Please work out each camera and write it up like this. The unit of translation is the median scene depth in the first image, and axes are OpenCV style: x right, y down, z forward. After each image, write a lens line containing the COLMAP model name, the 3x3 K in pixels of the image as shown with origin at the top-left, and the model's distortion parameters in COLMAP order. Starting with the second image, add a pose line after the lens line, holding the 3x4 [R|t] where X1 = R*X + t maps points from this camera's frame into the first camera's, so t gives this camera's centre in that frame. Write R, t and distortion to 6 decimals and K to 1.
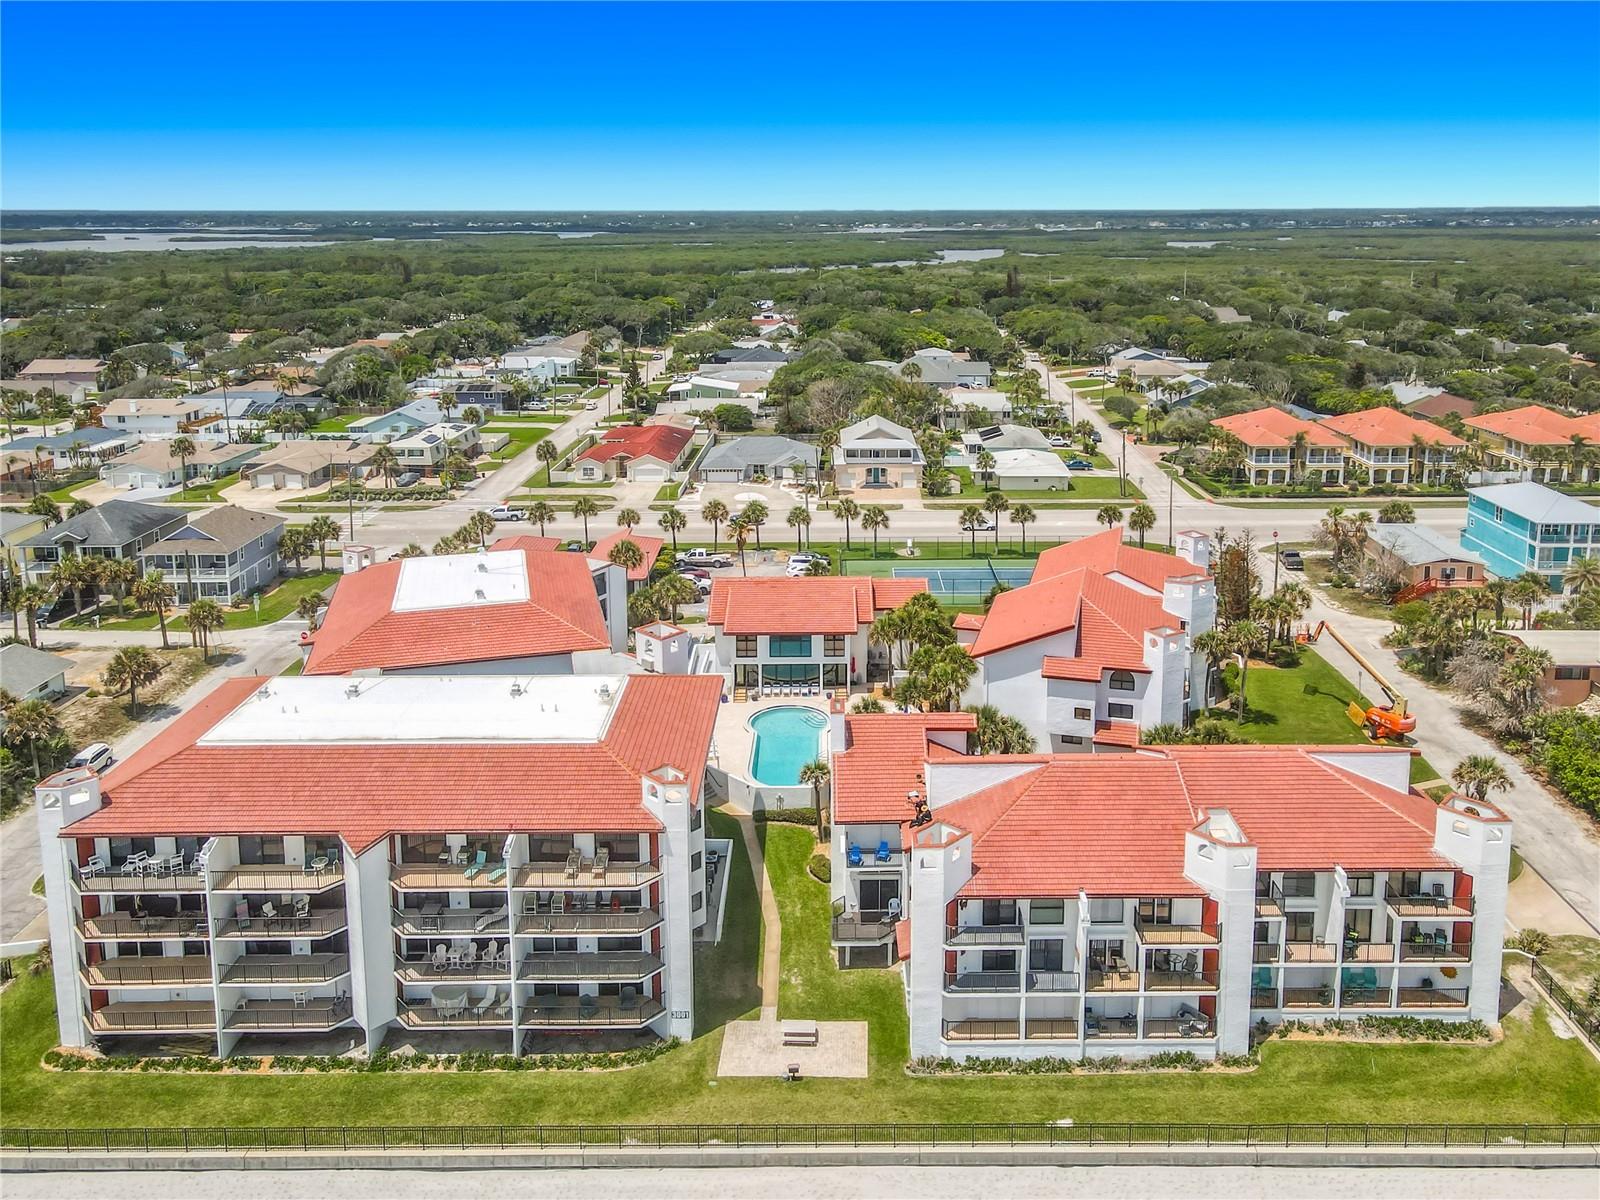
lens RADIAL K [[1222.4, 0, 831.7], [0, 1222.4, 441.8], [0, 0, 1]] dist [0.017167, 0.000520]
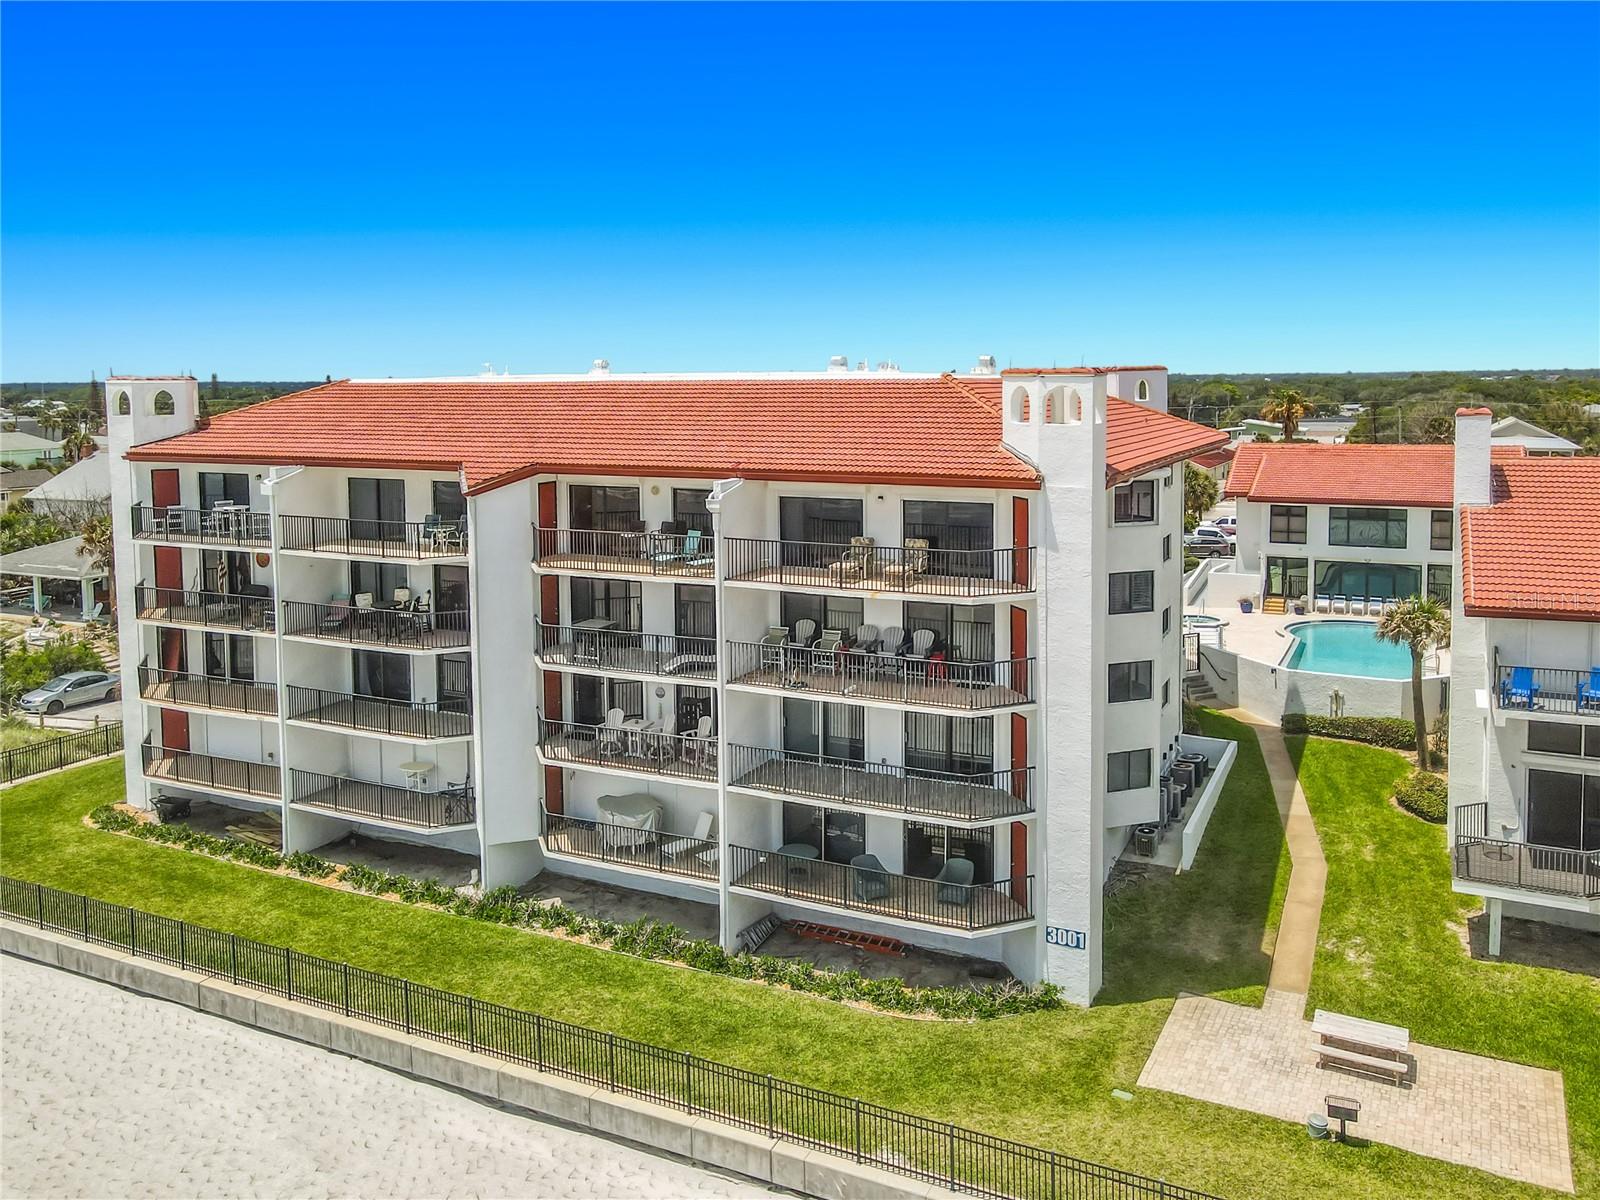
lens RADIAL K [[1291.7, 0, 791.5], [0, 1291.7, 453.0], [0, 0, 1]] dist [0.008053, 0.009519]
pose [[0.895658, 0.023683, -0.444113, -0.010080], [-0.067675, 0.994210, -0.083463, 0.339748], [0.439565, 0.104810, 0.892075, 0.526549]]
